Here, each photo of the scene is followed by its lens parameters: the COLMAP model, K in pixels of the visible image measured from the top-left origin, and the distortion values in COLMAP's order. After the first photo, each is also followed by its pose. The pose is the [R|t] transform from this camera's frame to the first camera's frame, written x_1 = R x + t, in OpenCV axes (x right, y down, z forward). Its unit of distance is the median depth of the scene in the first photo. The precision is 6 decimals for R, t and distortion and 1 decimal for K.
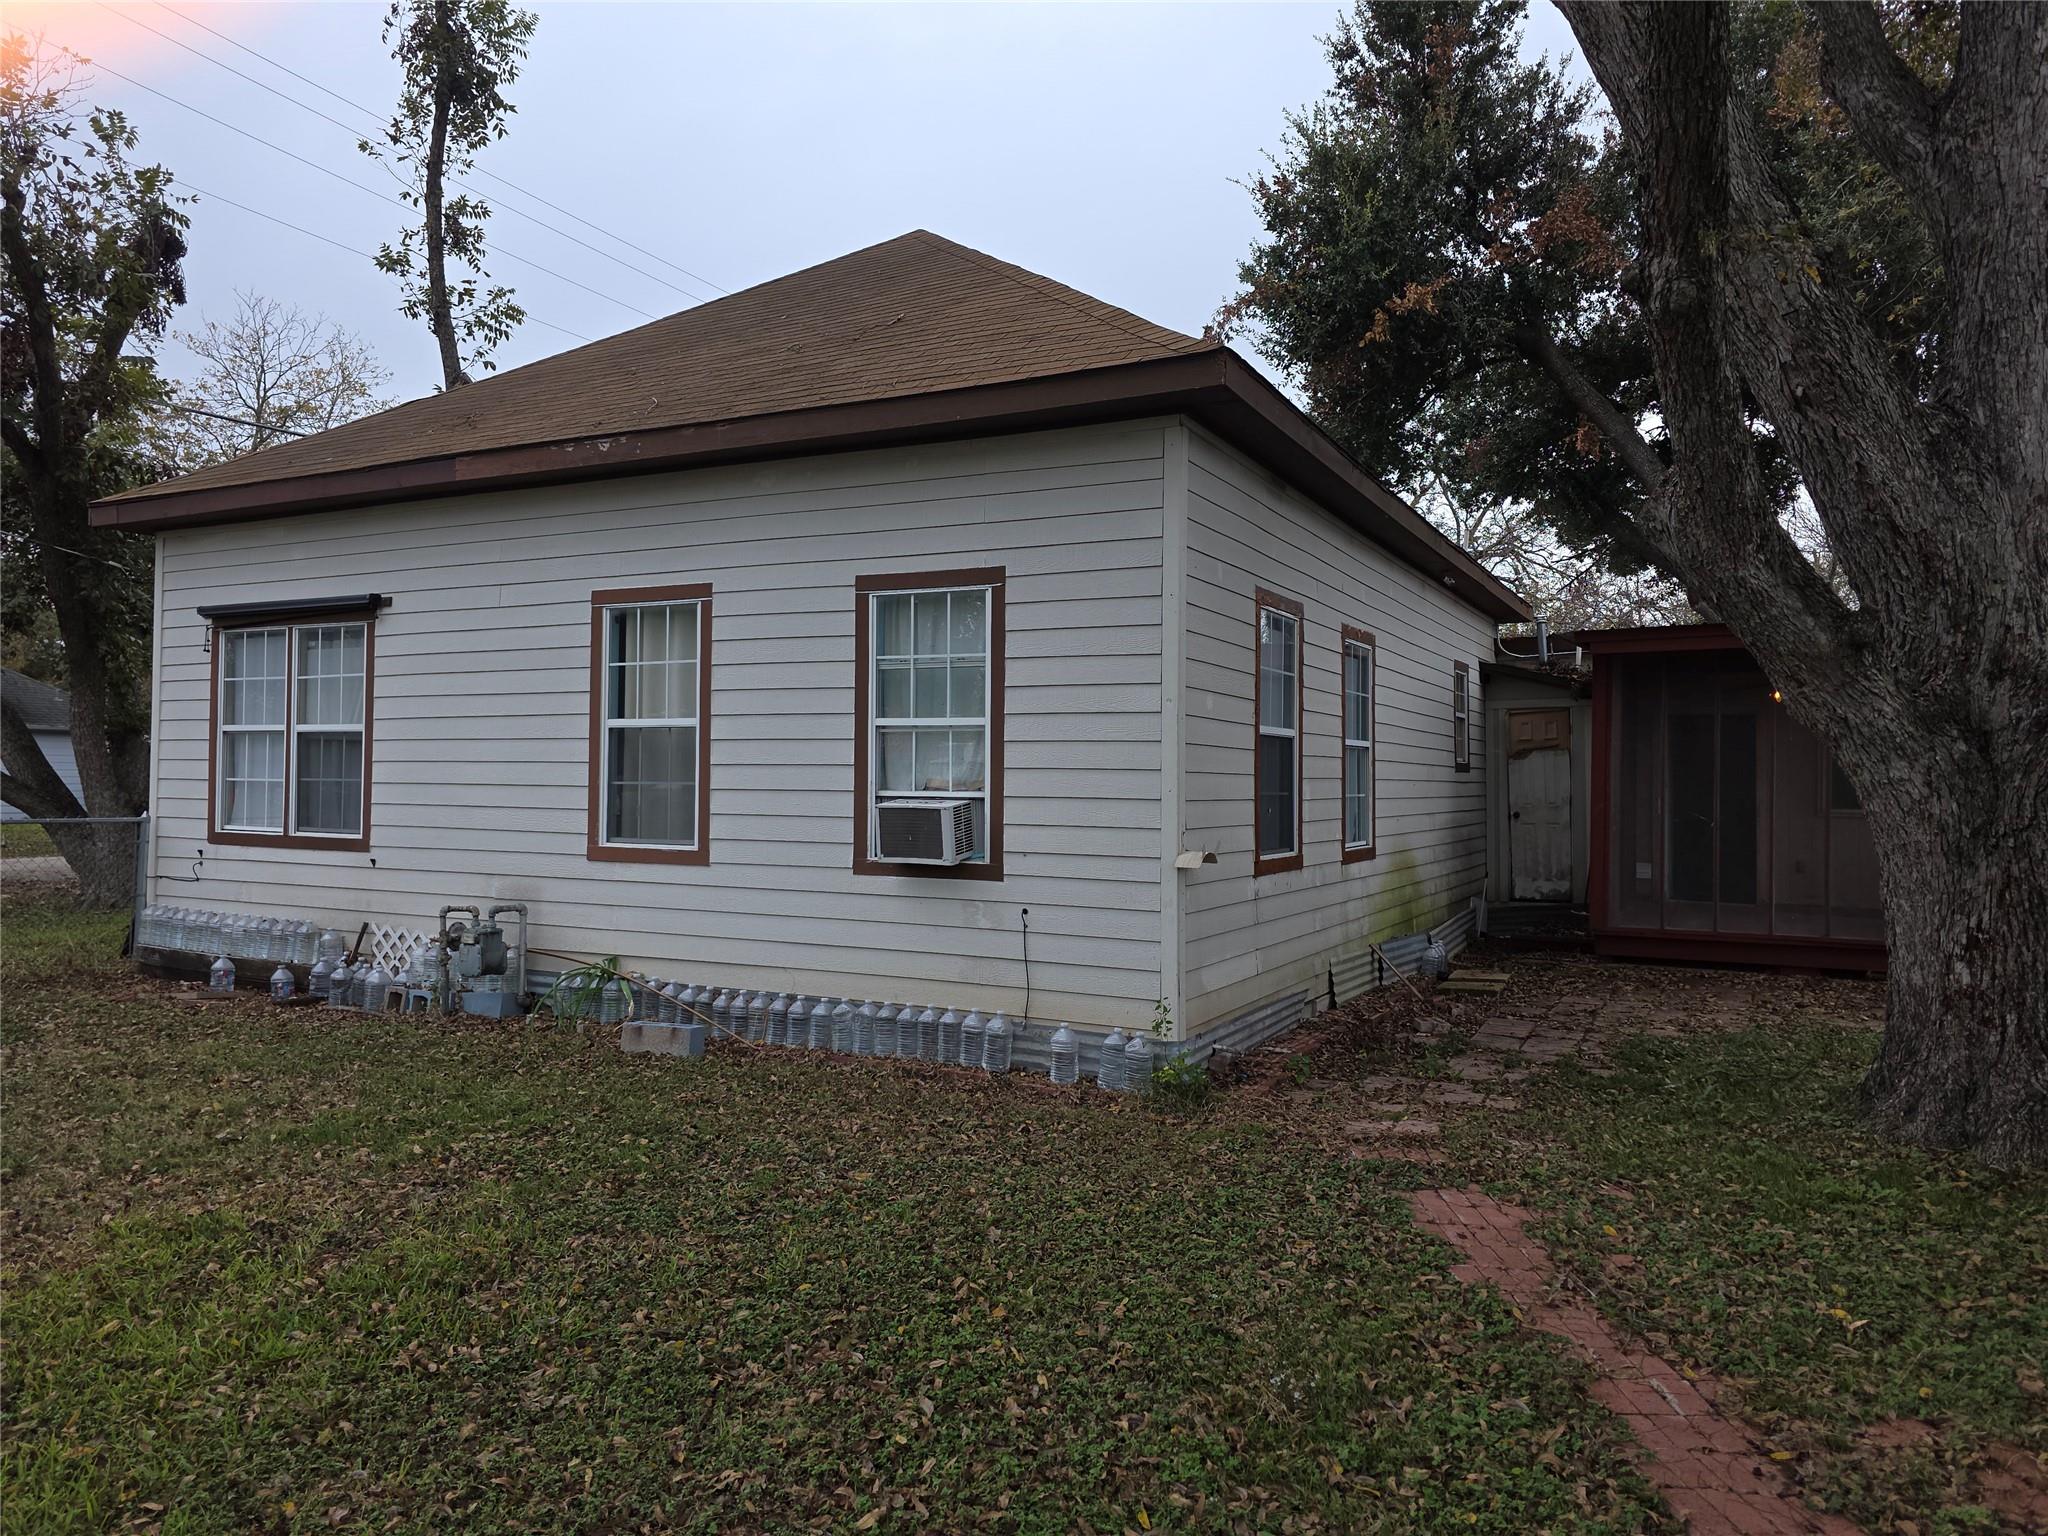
lens RADIAL K [[1388.4, 0, 1043.7], [0, 1388.4, 767.0], [0, 0, 1]] dist [0.076009, -0.074999]
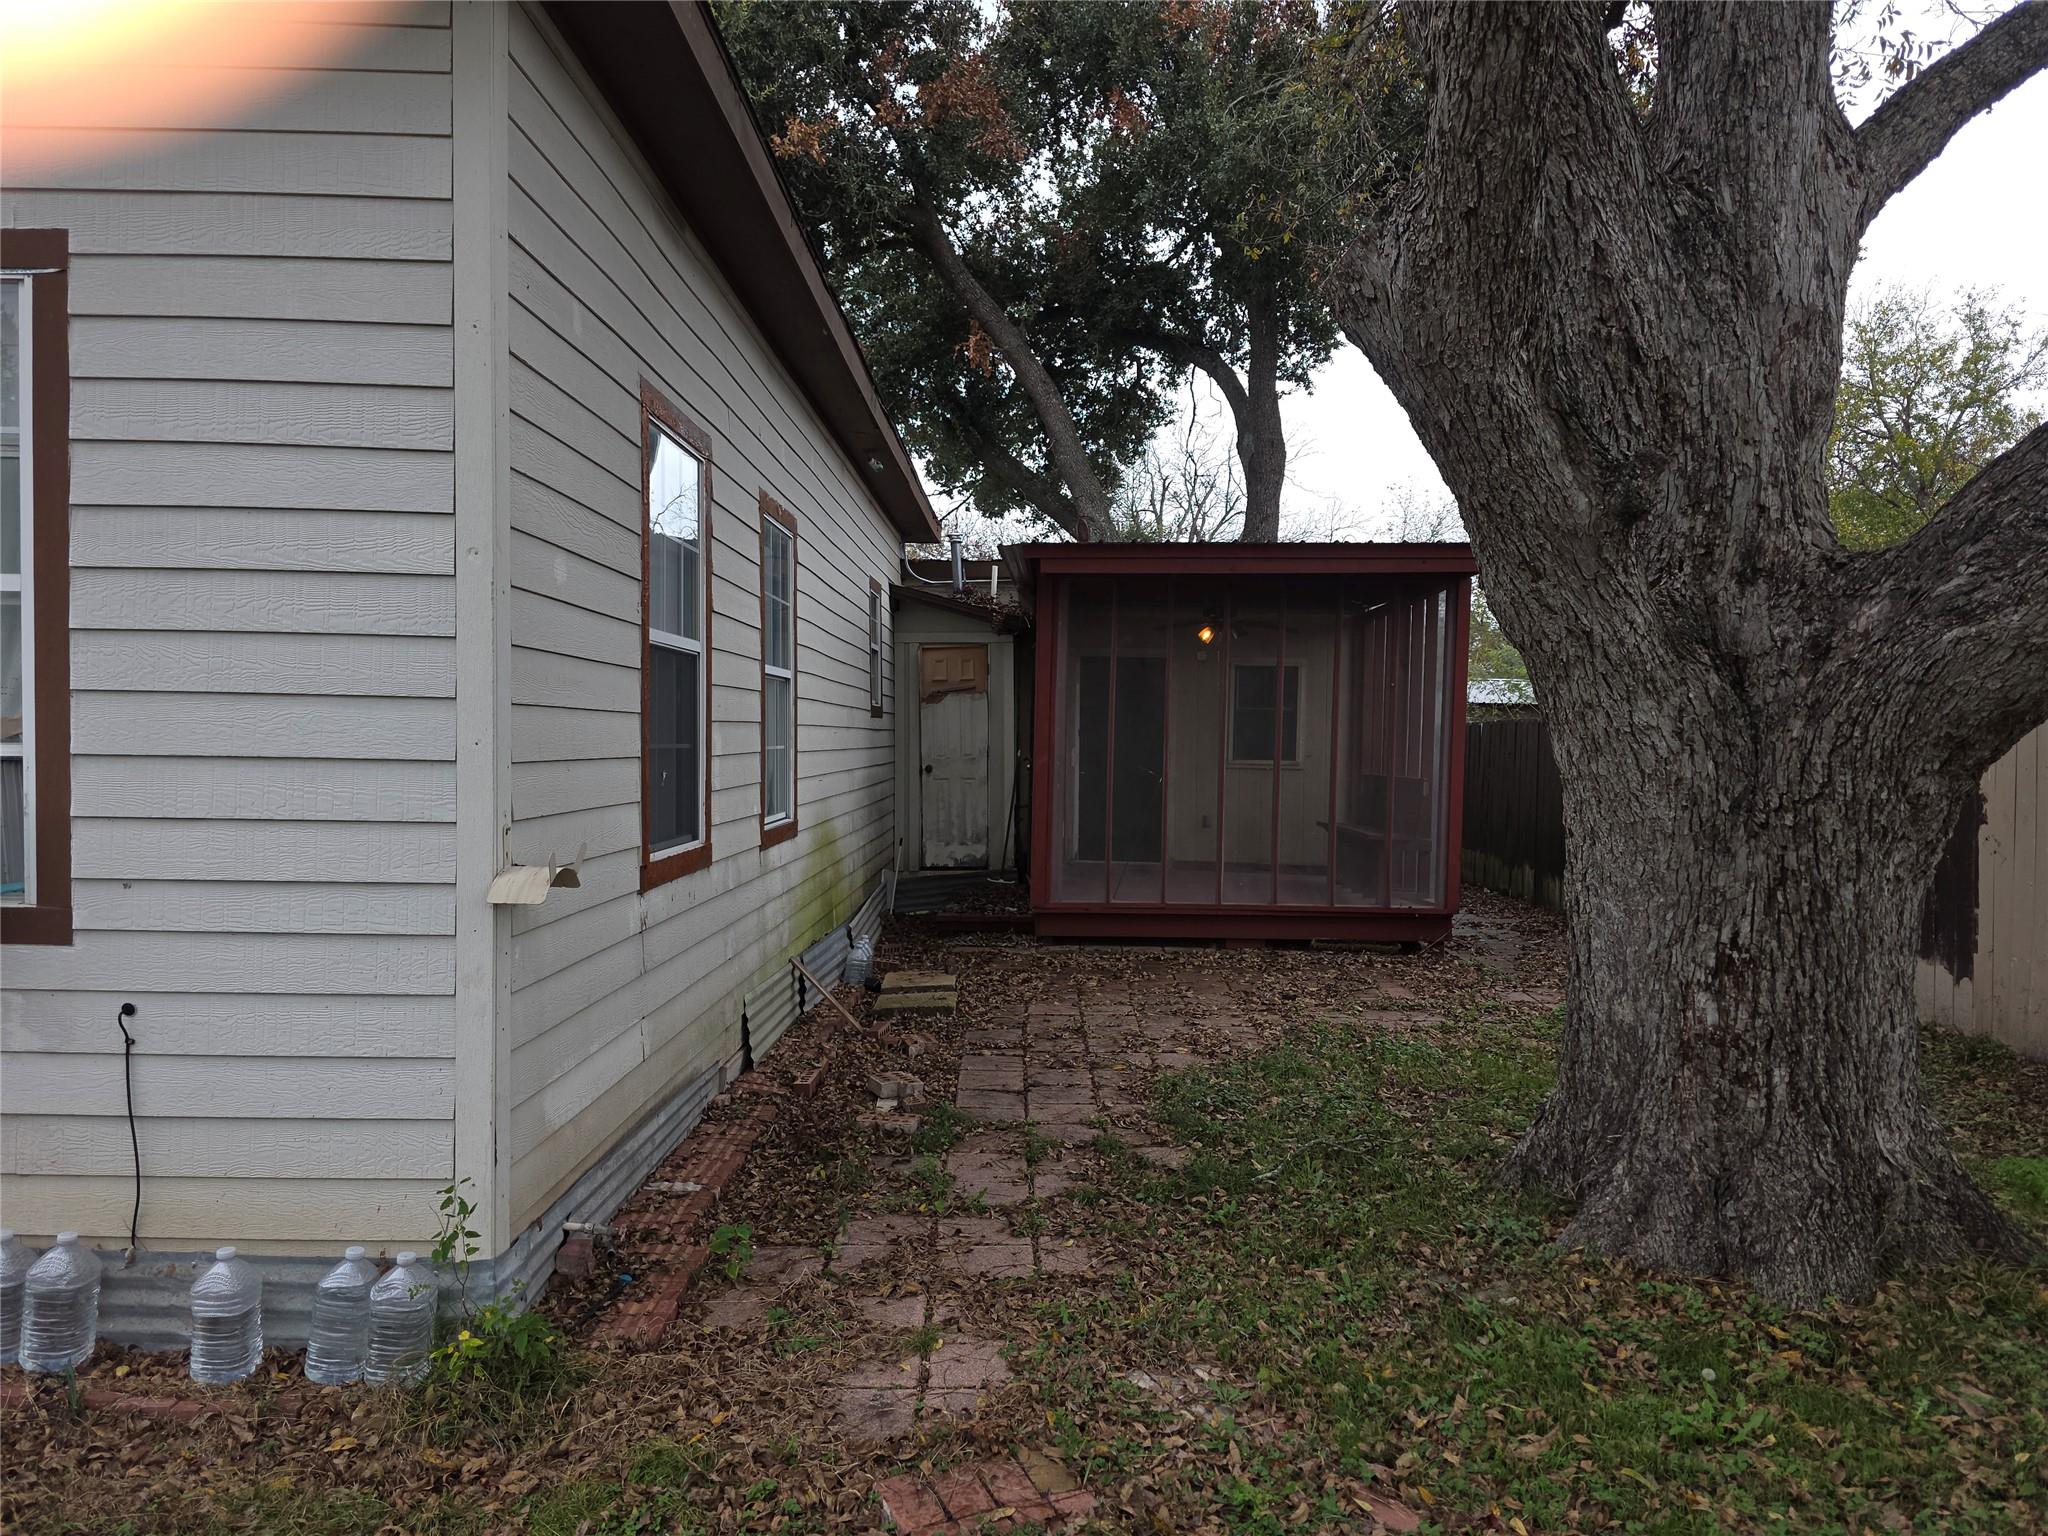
lens RADIAL K [[1388.4, 0, 1043.7], [0, 1388.4, 767.0], [0, 0, 1]] dist [0.076009, -0.074999]
pose [[0.892565, -0.006932, 0.450866, 0.047361], [-0.009958, 0.999335, 0.035079, 0.006591], [-0.450810, -0.035800, 0.891902, 0.478678]]
